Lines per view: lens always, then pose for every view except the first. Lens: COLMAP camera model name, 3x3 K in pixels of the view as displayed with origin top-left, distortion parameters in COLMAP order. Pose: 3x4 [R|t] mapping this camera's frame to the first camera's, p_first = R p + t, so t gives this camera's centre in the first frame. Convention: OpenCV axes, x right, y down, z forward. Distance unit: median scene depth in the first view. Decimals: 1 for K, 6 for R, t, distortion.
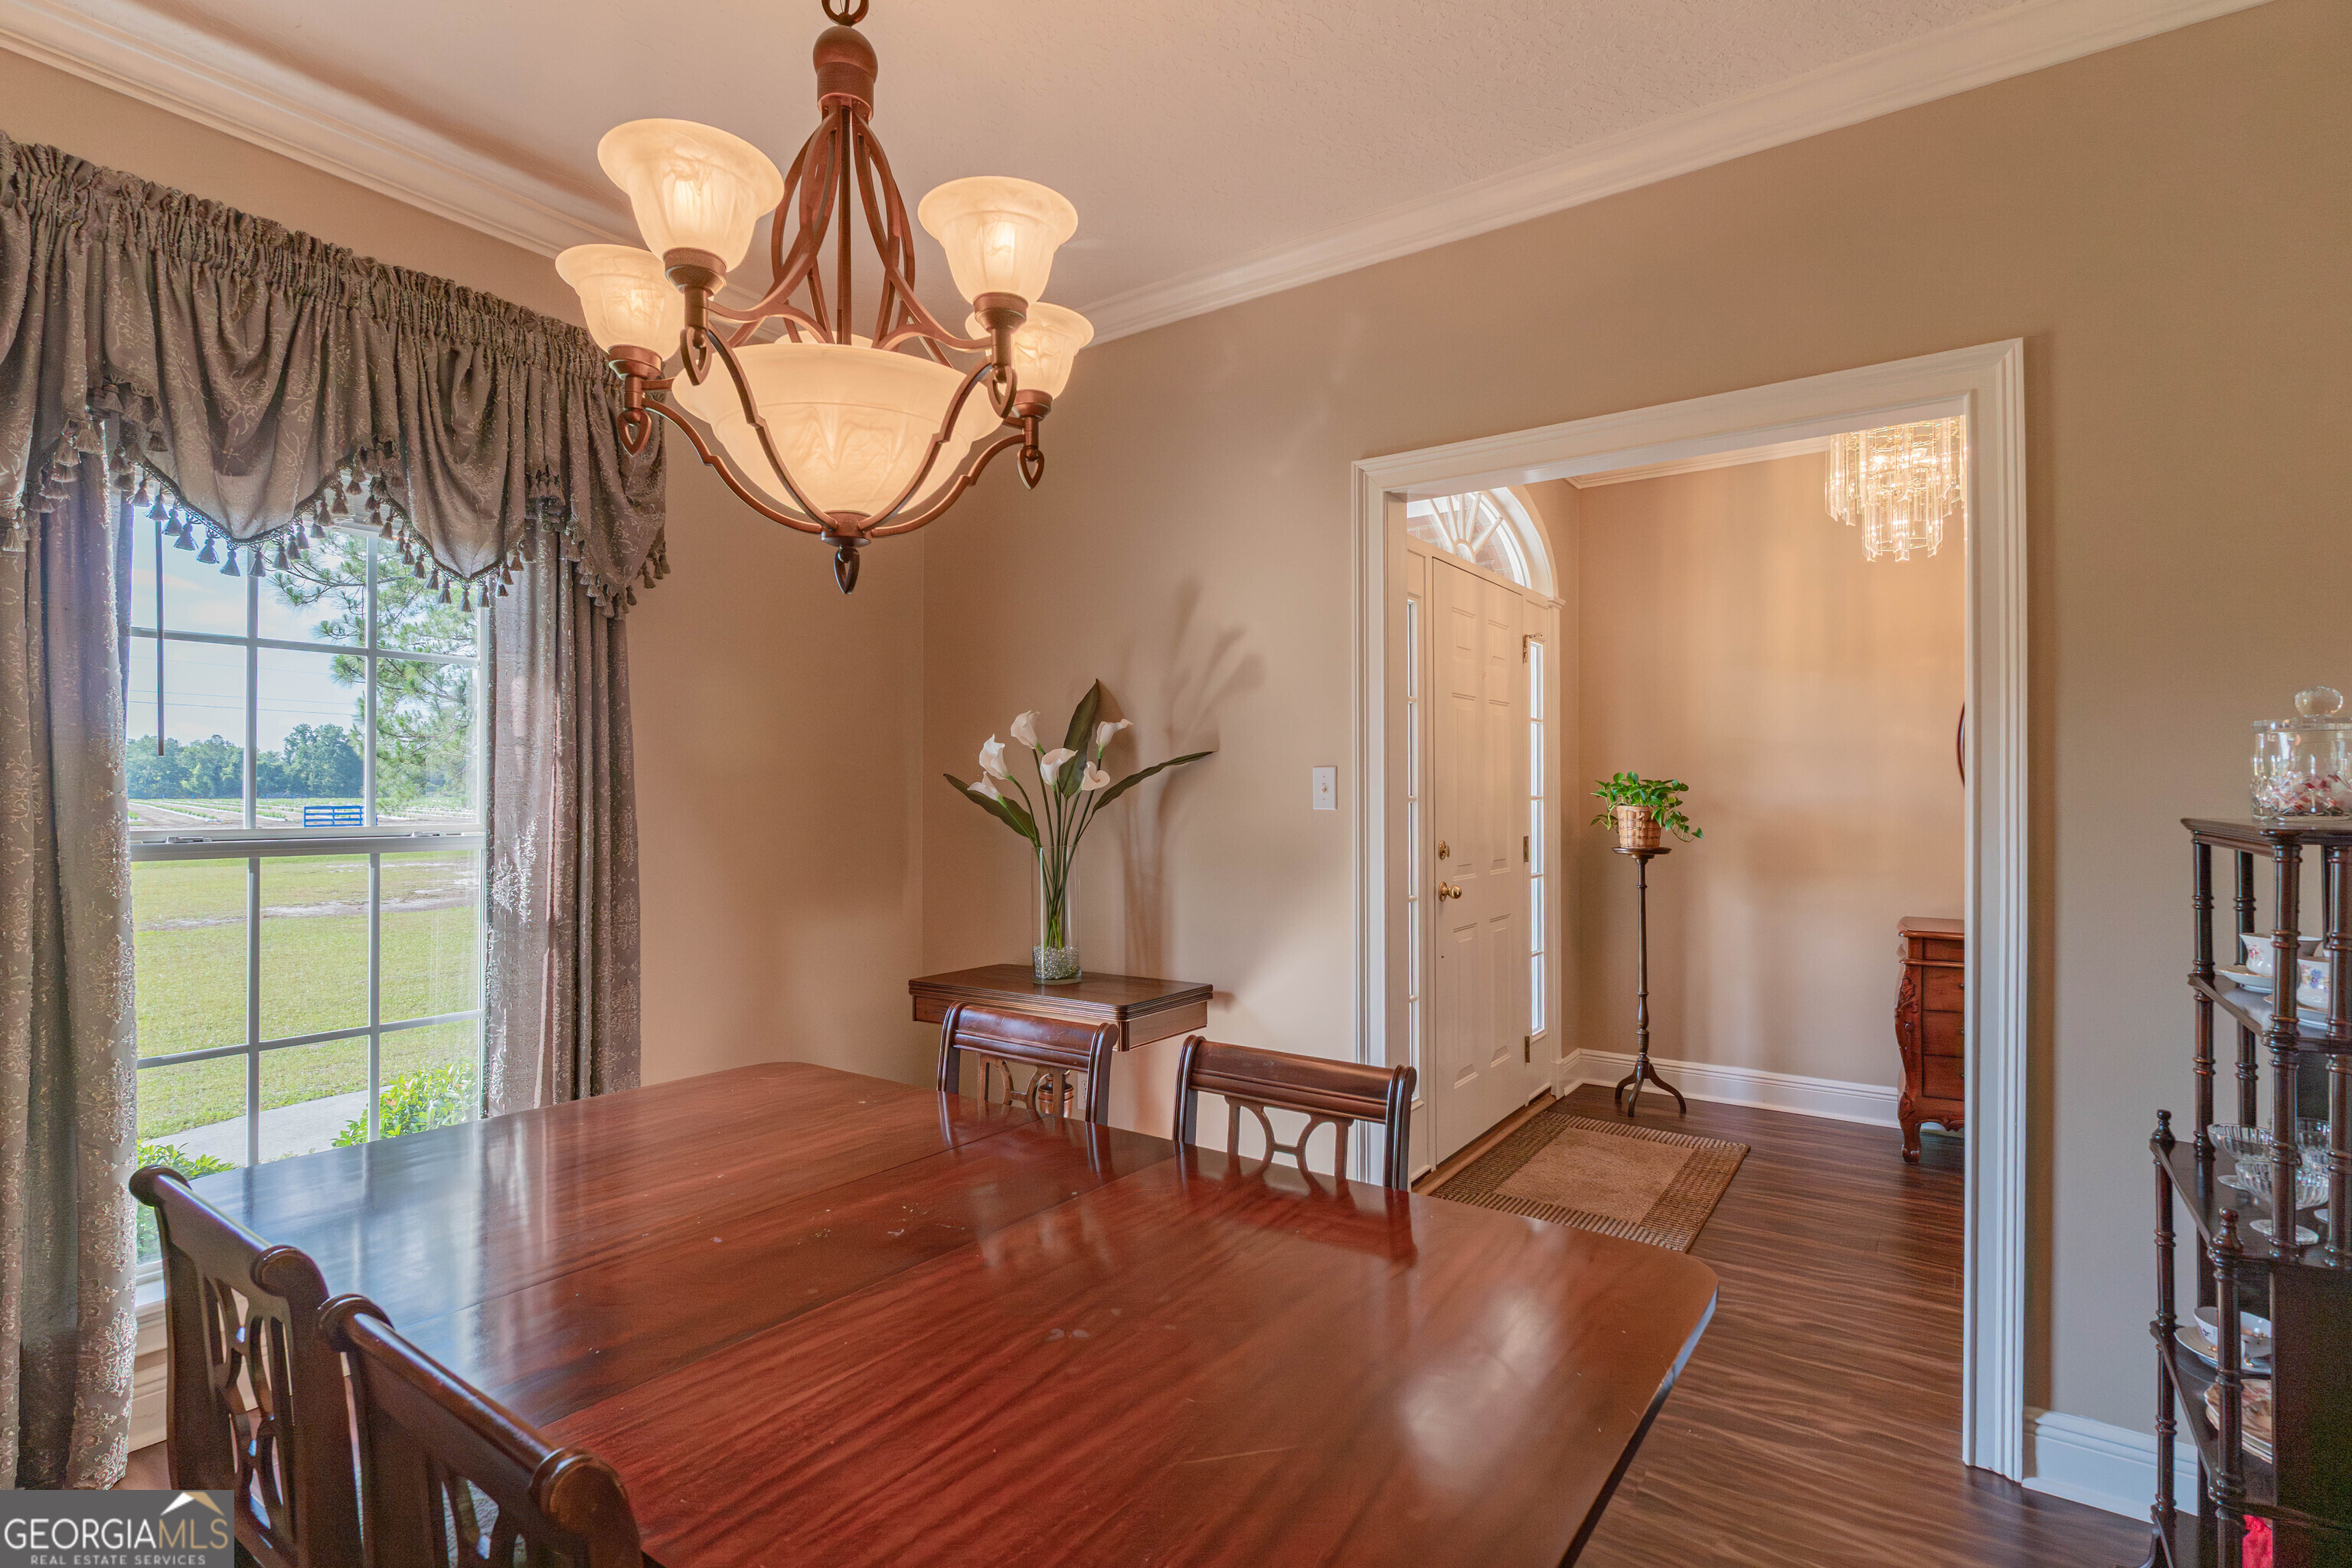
lens RADIAL K [[1110.0, 0, 1176.0], [0, 1110.0, 784.0], [0, 0, 1]] dist [0.000224, 0.000204]
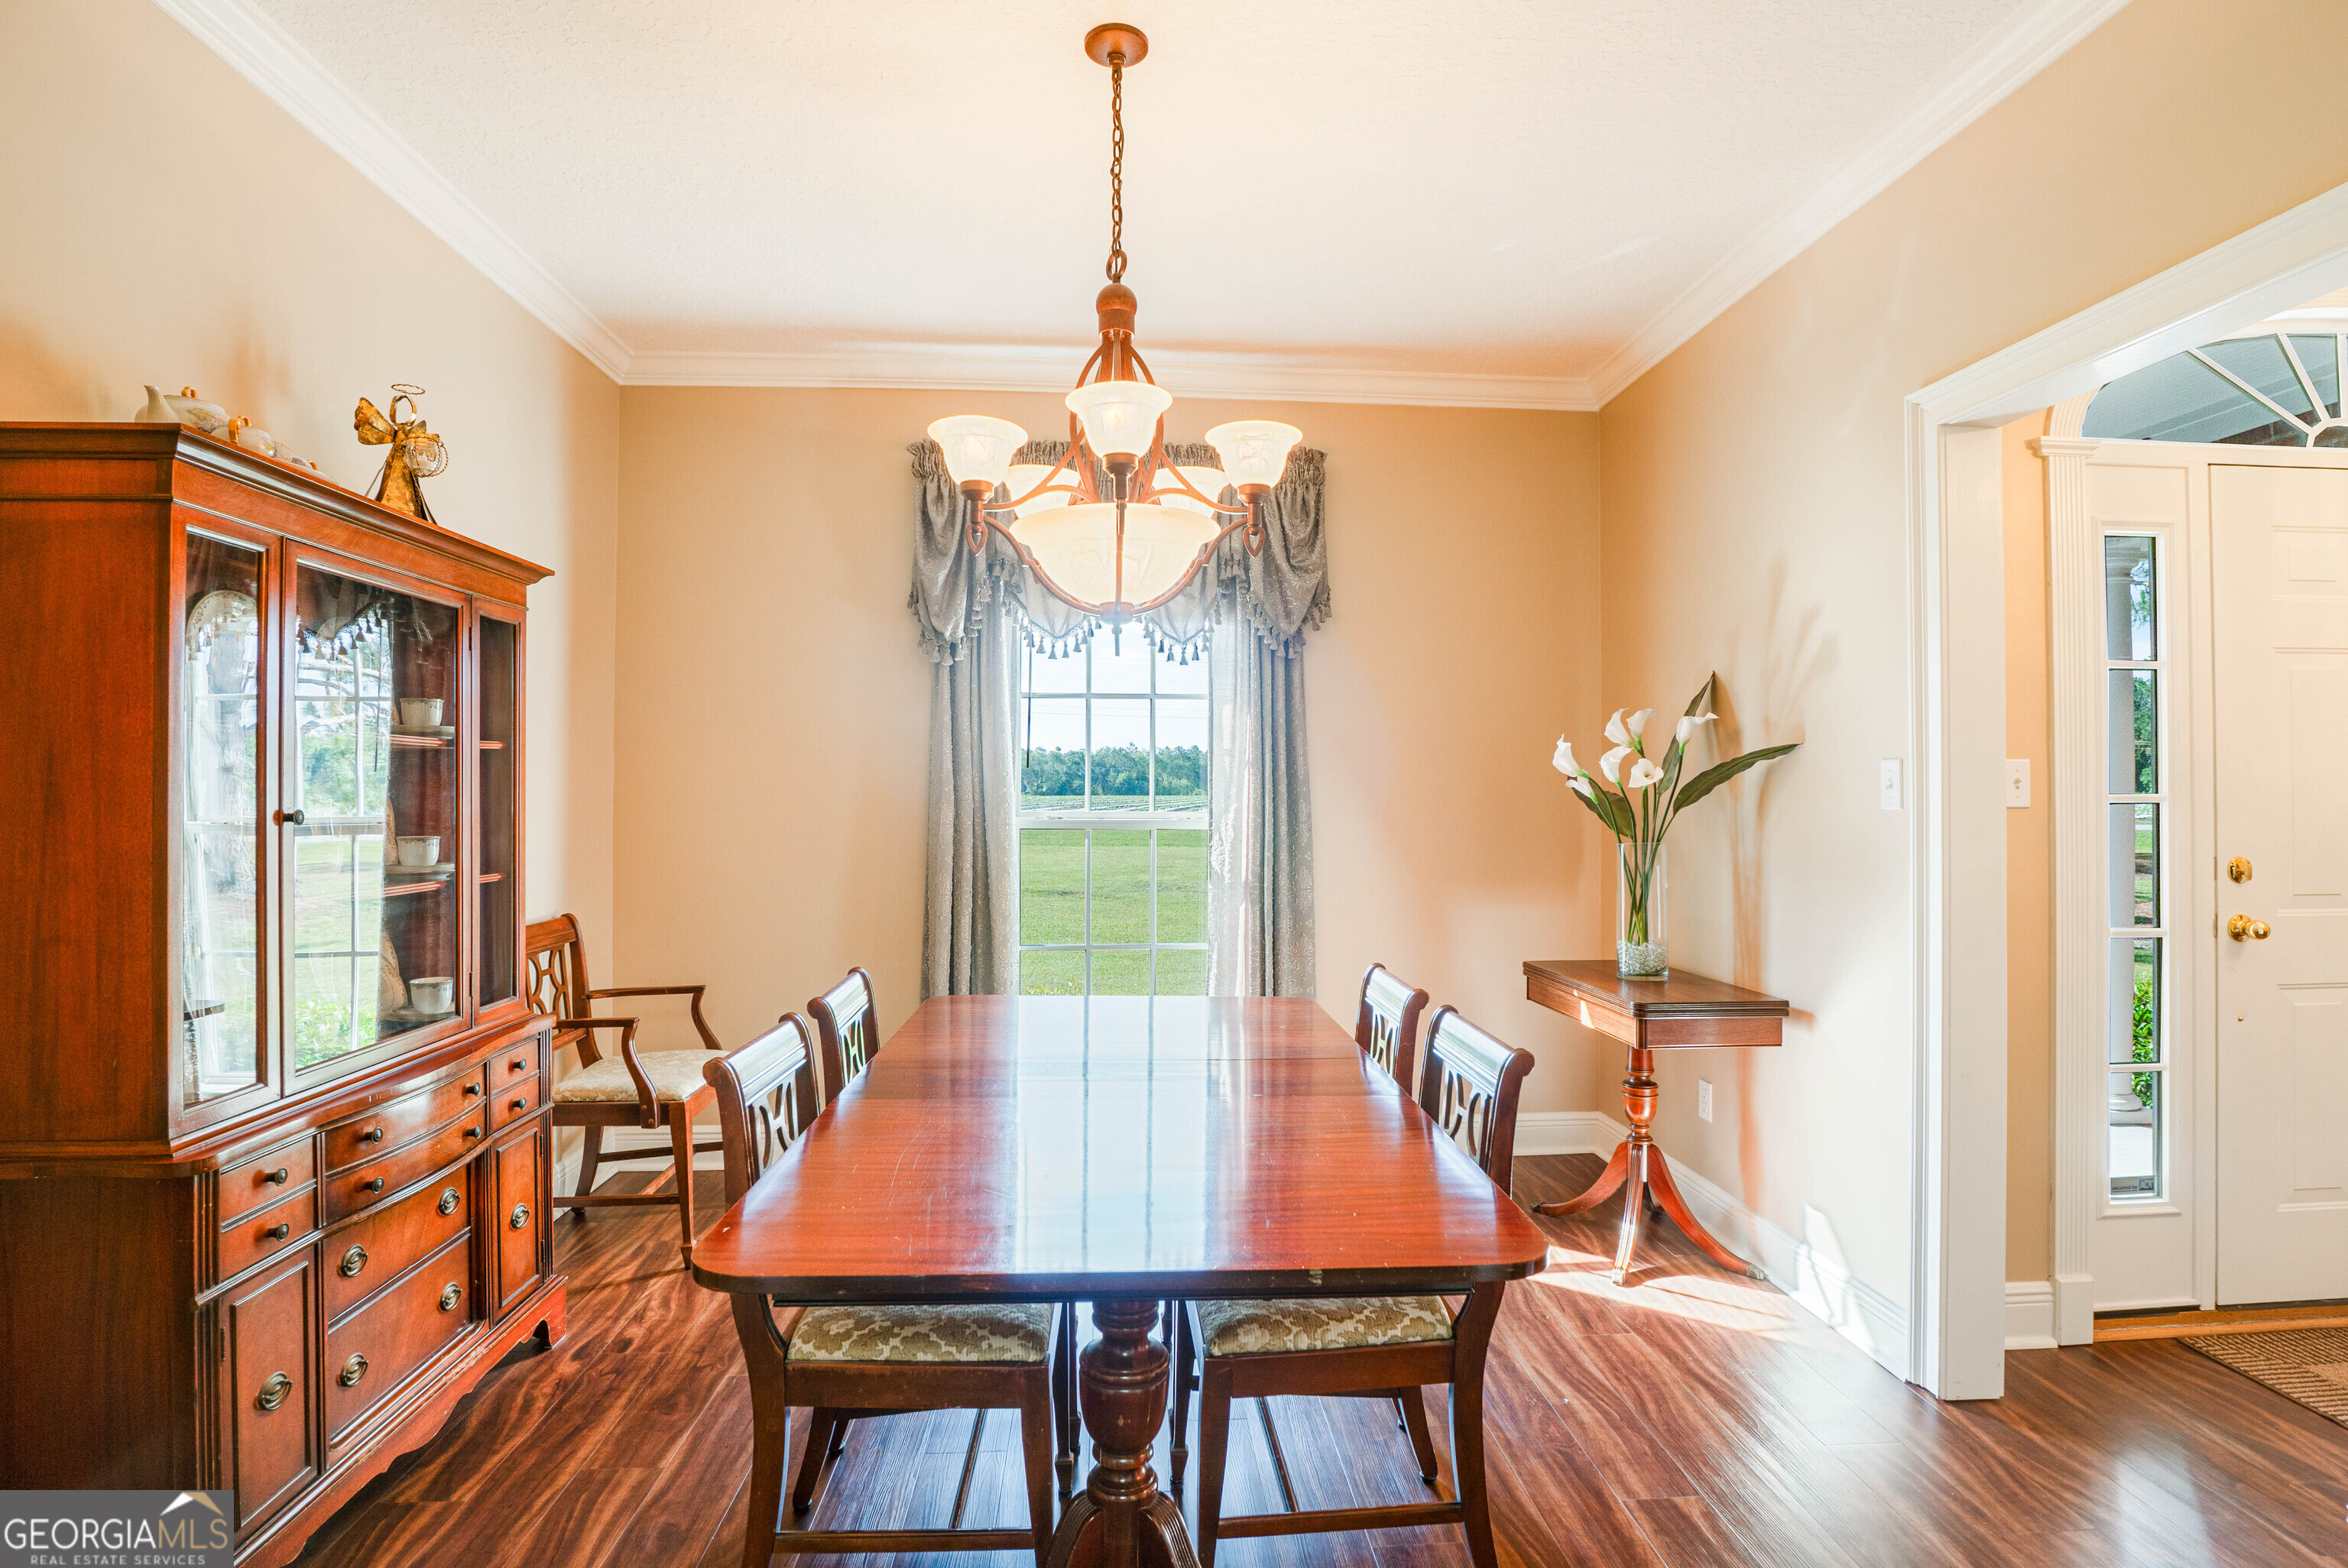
lens RADIAL K [[1108.0, 0, 1174.0], [0, 1108.0, 784.0], [0, 0, 1]] dist [0.000224, 0.000204]
pose [[0.660876, -0.003514, -0.750487, 0.385578], [0.003554, 0.999992, -0.001552, 0.003009], [0.750487, -0.001641, 0.660883, 0.023784]]
